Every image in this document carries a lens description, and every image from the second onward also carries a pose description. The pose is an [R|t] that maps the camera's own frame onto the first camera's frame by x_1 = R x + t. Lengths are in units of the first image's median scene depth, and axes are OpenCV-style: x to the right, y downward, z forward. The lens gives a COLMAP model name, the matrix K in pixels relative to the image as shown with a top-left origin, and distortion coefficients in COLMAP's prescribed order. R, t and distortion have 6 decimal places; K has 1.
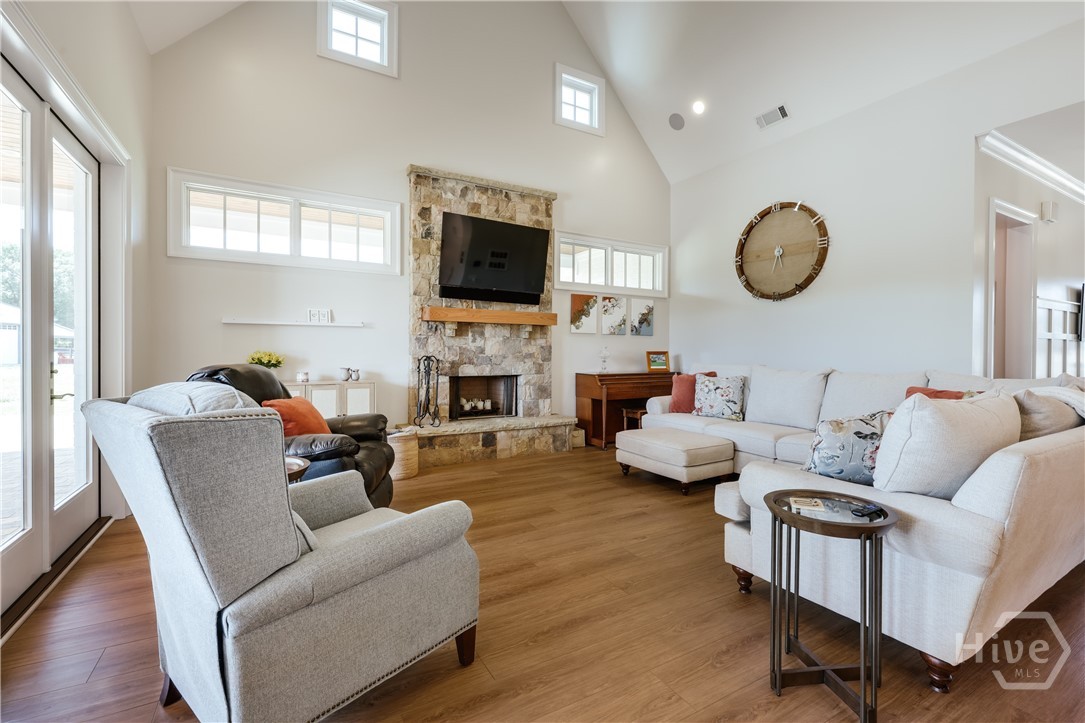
lens RADIAL K [[475.8, 0, 545.1], [0, 475.8, 359.0], [0, 0, 1]] dist [-0.000867, 0.001166]
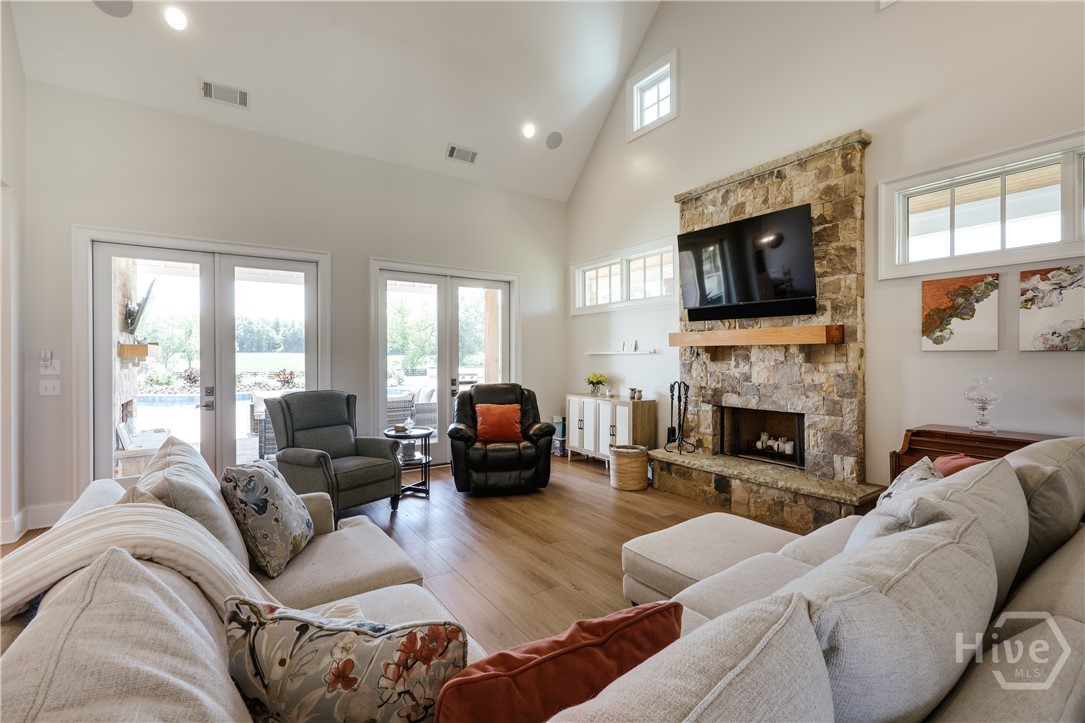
lens RADIAL K [[475.8, 0, 543.4], [0, 475.8, 357.0], [0, 0, 1]] dist [-0.000867, 0.001166]
pose [[0.070916, -0.001852, -0.997481, 0.660297], [-0.009613, 0.999951, -0.002540, -0.048164], [0.997436, 0.009769, 0.070895, 0.583917]]
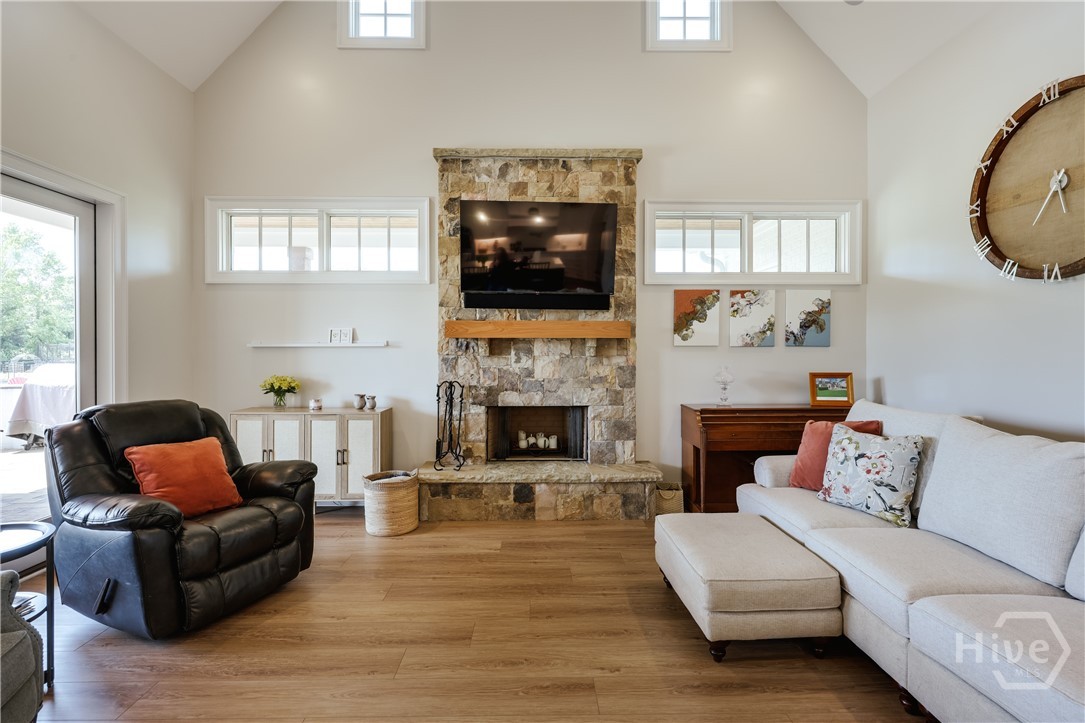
lens RADIAL K [[526.0, 0, 541.4], [0, 526.0, 356.3], [0, 0, 1]] dist [-0.000532, -0.000668]
pose [[0.873921, 0.000456, -0.486067, 0.293039], [-0.002068, 0.999994, -0.002780, -0.042625], [0.486063, 0.003435, 0.873917, 0.267482]]
